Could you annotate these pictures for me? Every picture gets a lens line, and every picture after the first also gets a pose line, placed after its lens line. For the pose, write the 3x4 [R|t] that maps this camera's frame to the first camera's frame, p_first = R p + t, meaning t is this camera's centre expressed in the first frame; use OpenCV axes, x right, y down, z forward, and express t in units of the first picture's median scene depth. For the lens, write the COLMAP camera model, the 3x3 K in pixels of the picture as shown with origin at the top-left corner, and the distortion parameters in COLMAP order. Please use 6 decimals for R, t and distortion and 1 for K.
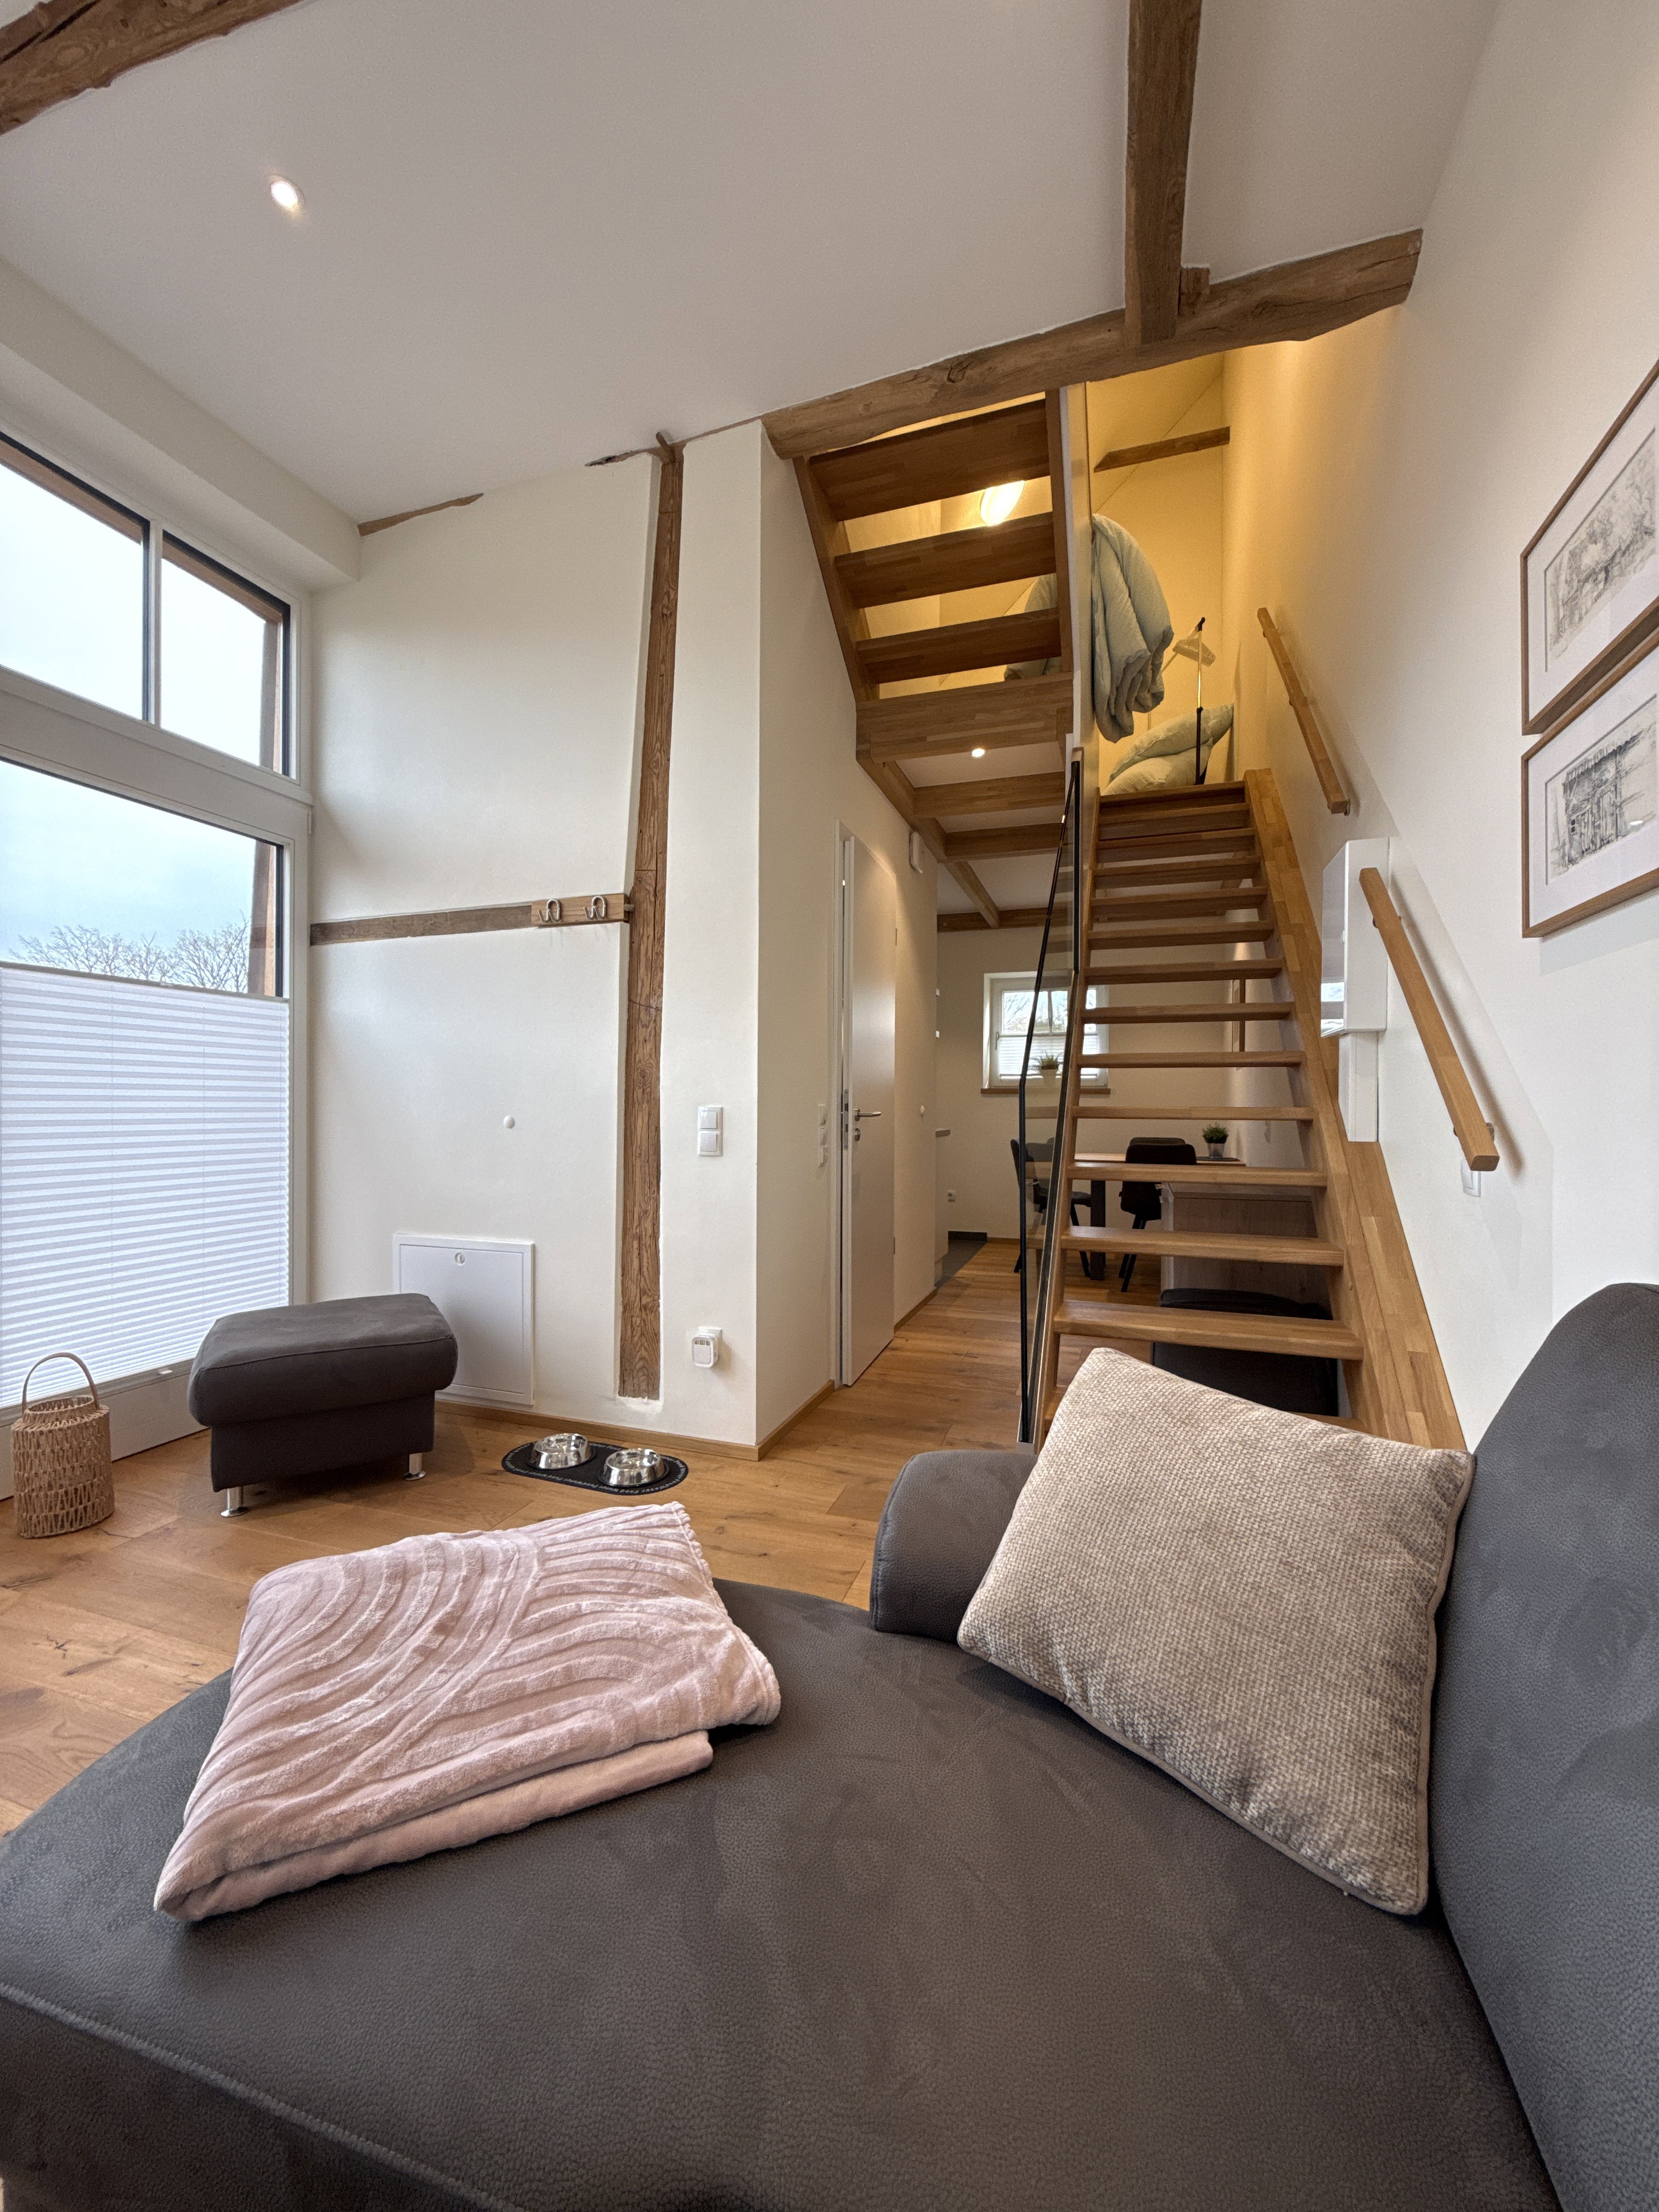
lens RADIAL K [[878.2, 0, 829.0], [0, 878.2, 1098.5], [0, 0, 1]] dist [0.001502, -0.000890]
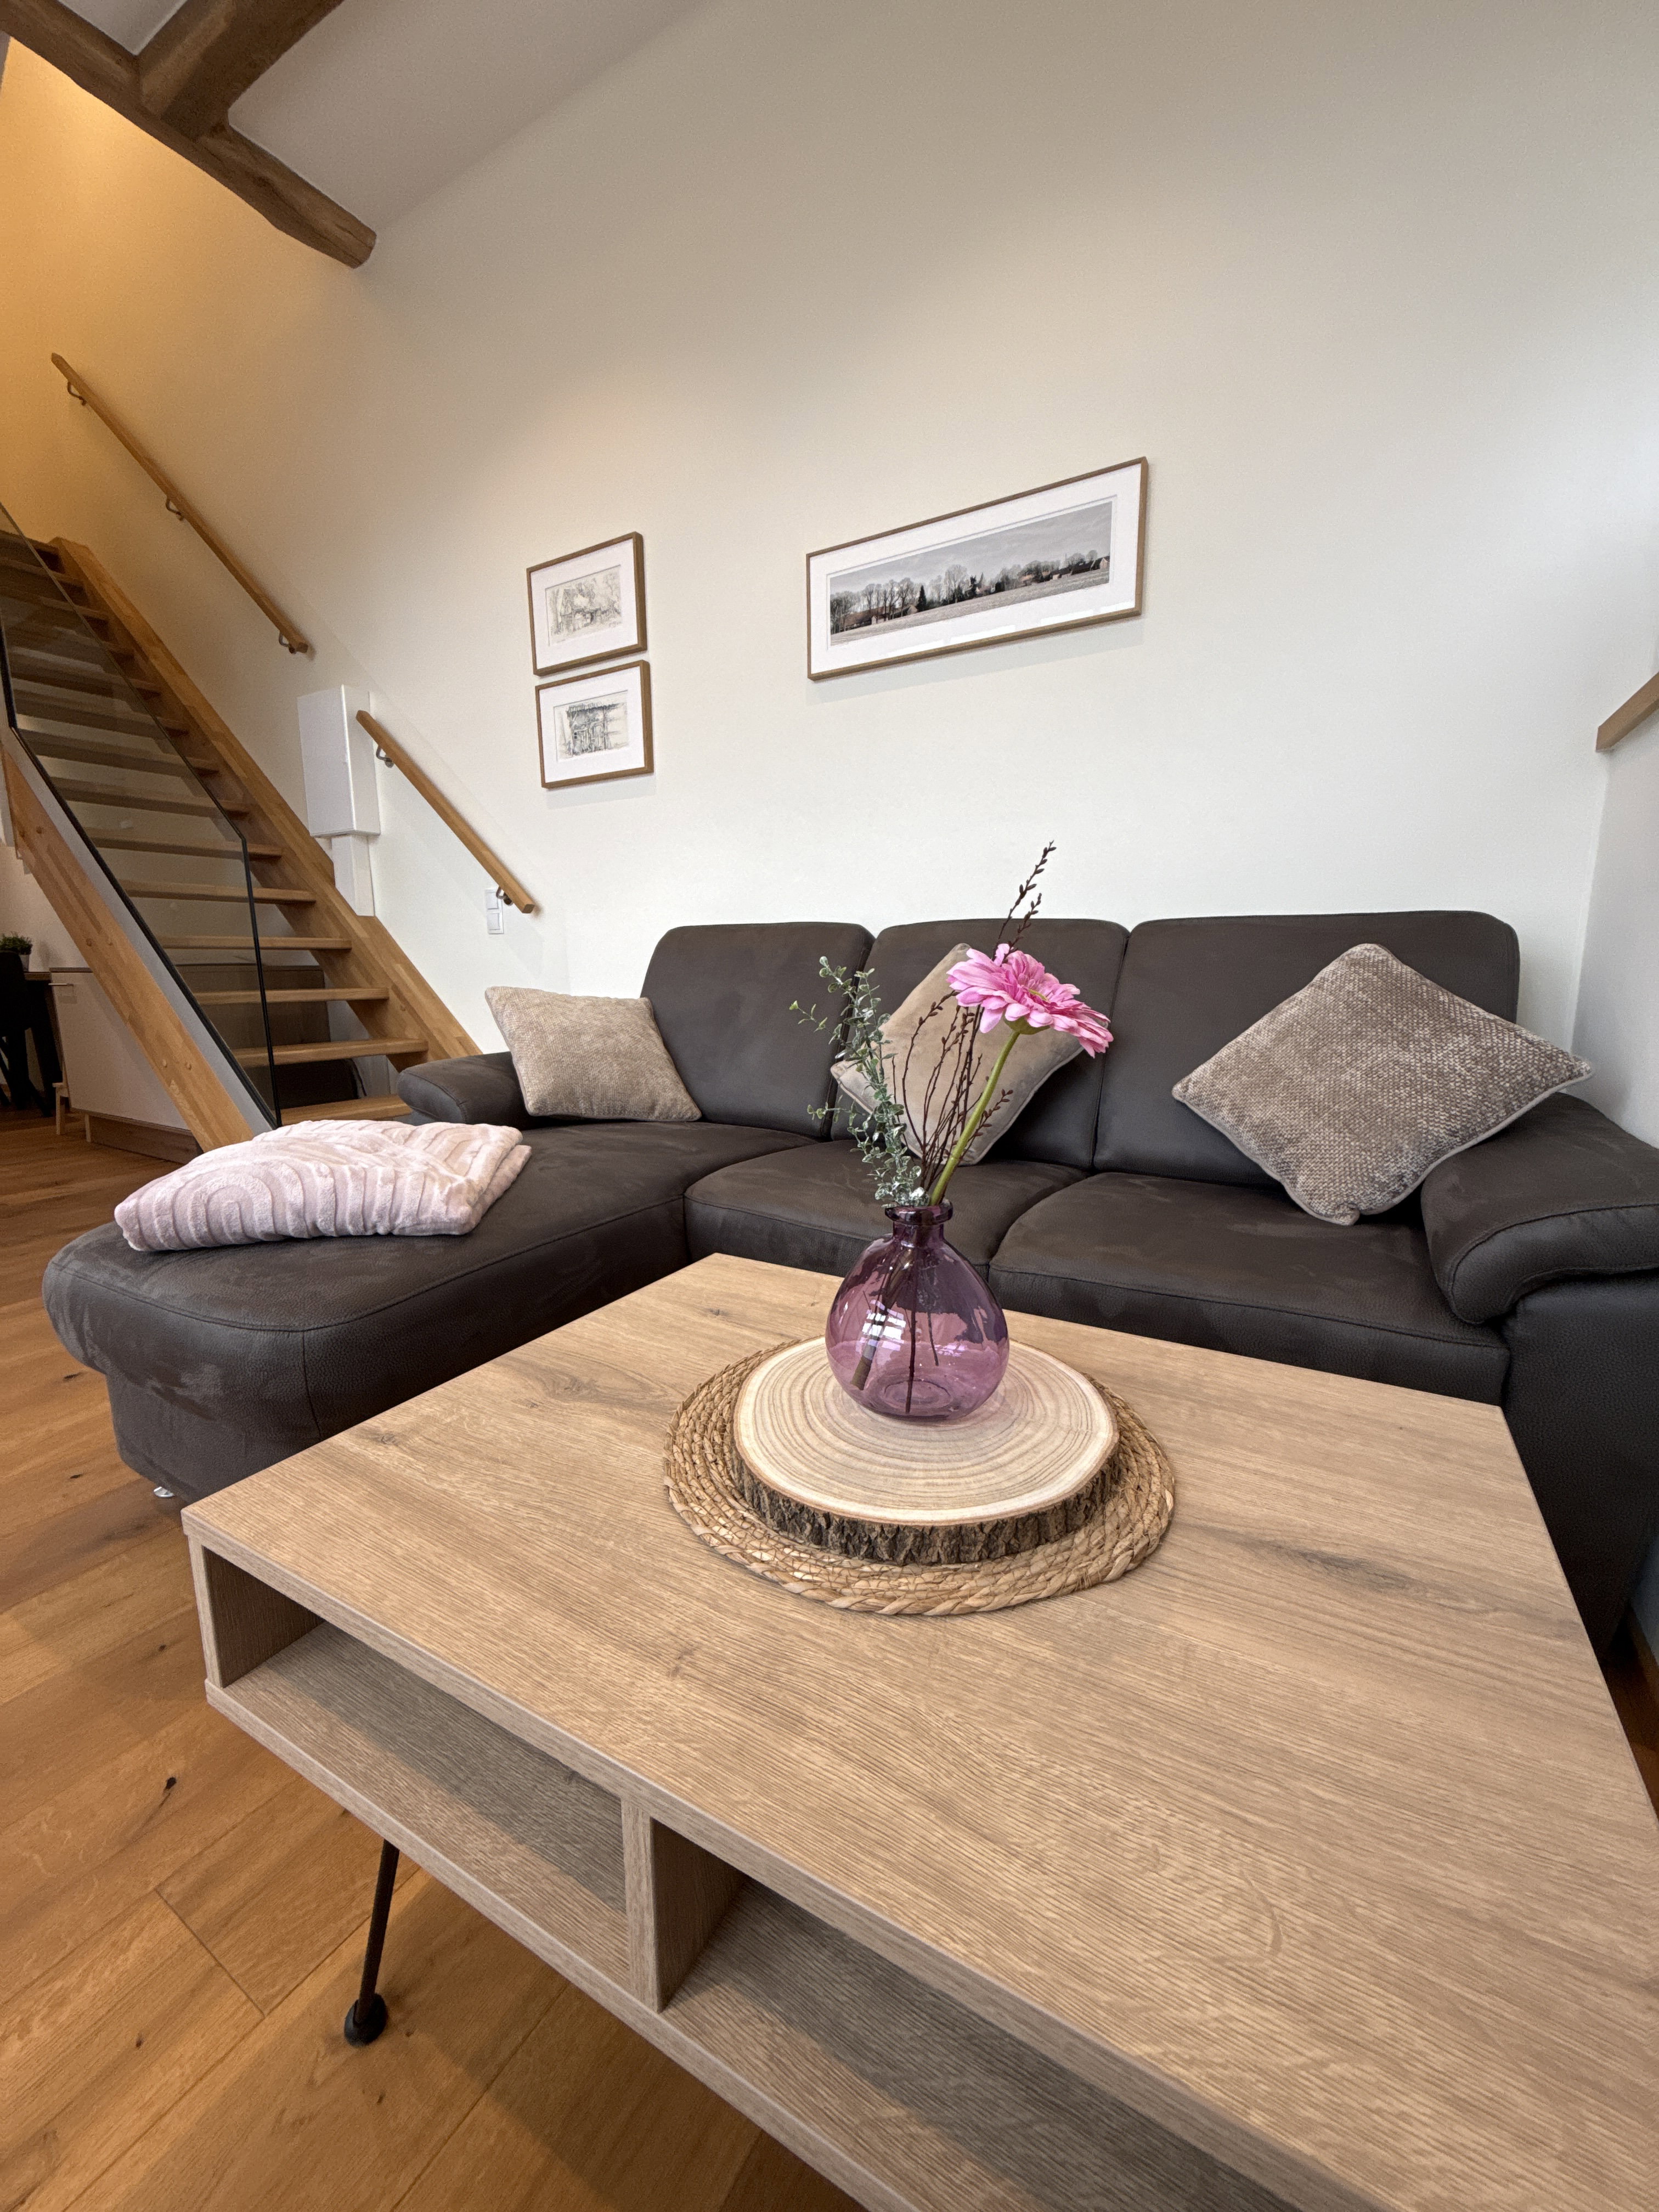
lens RADIAL K [[878.2, 0, 827.0], [0, 878.2, 1115.3], [0, 0, 1]] dist [0.001502, -0.000890]
pose [[0.203796, -0.175168, 0.963215, -1.239331], [0.002636, 0.983958, 0.178382, 0.212520], [-0.979010, -0.033814, 0.200989, -0.030941]]
